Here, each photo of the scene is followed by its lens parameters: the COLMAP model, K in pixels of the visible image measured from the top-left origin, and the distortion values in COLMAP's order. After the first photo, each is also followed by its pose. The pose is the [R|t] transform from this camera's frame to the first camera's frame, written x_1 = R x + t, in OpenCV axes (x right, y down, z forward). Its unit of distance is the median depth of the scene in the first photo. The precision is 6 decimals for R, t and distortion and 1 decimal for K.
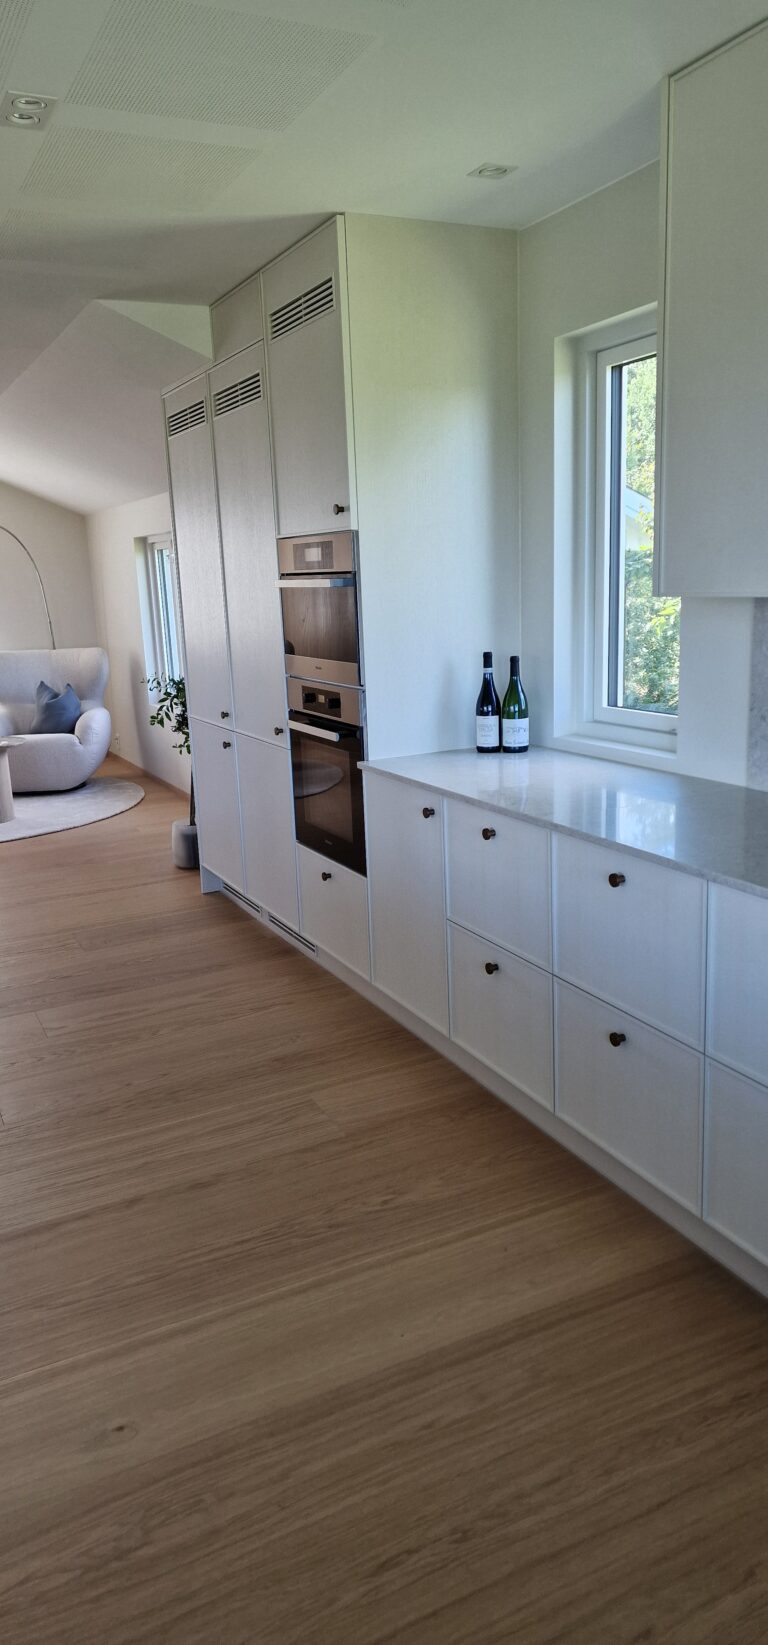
lens RADIAL K [[1088.3, 0, 389.5], [0, 1088.3, 843.2], [0, 0, 1]] dist [0.129335, -0.133584]
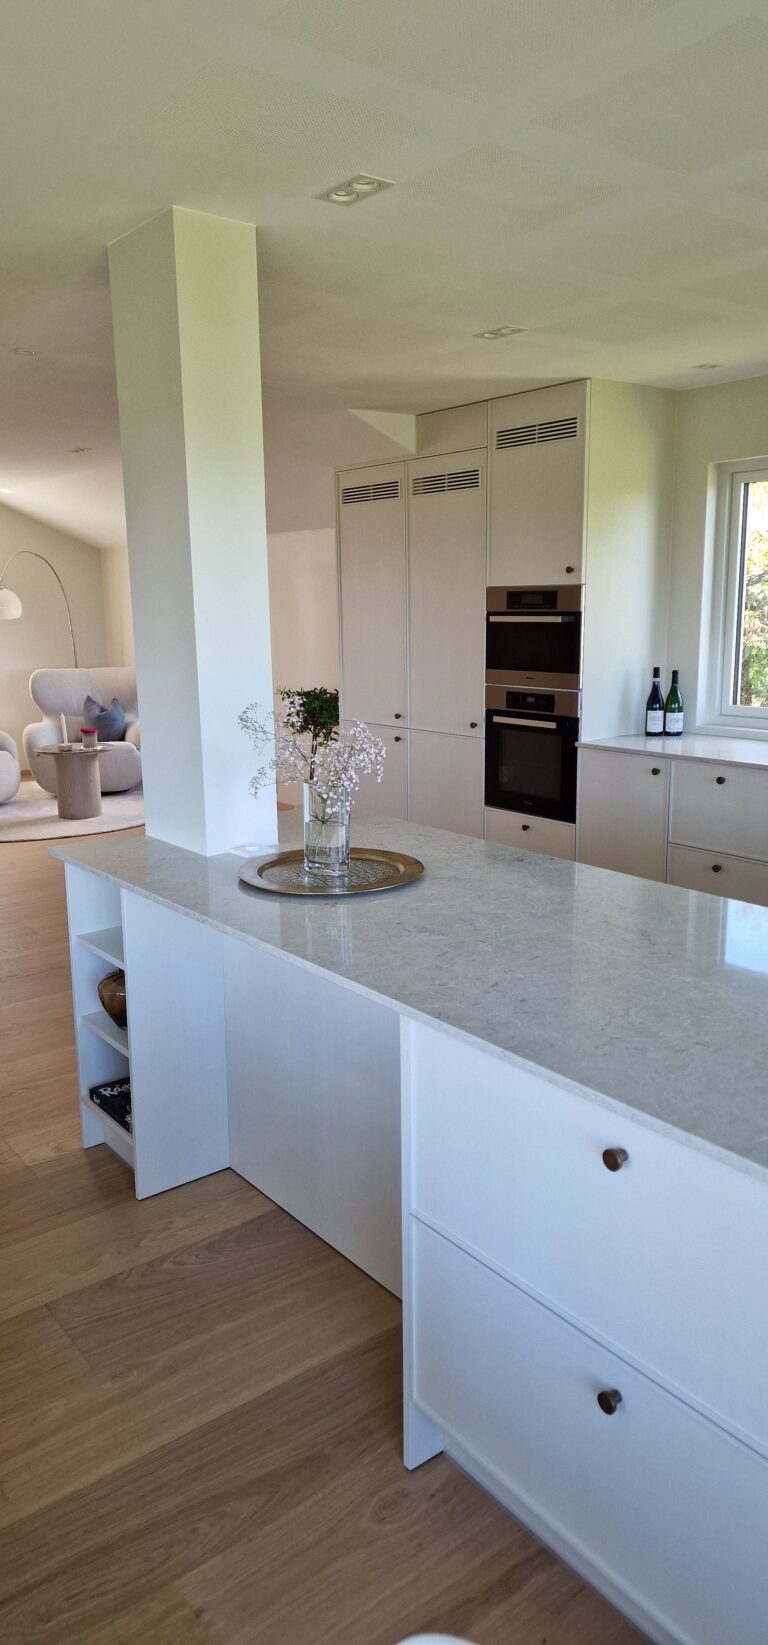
lens RADIAL K [[1088.3, 0, 389.5], [0, 1088.3, 843.2], [0, 0, 1]] dist [0.129335, -0.133584]
pose [[0.978684, -0.018266, 0.204558, -0.561921], [0.023925, 0.999396, -0.025222, 0.088832], [-0.203974, 0.029578, 0.978529, -0.359767]]
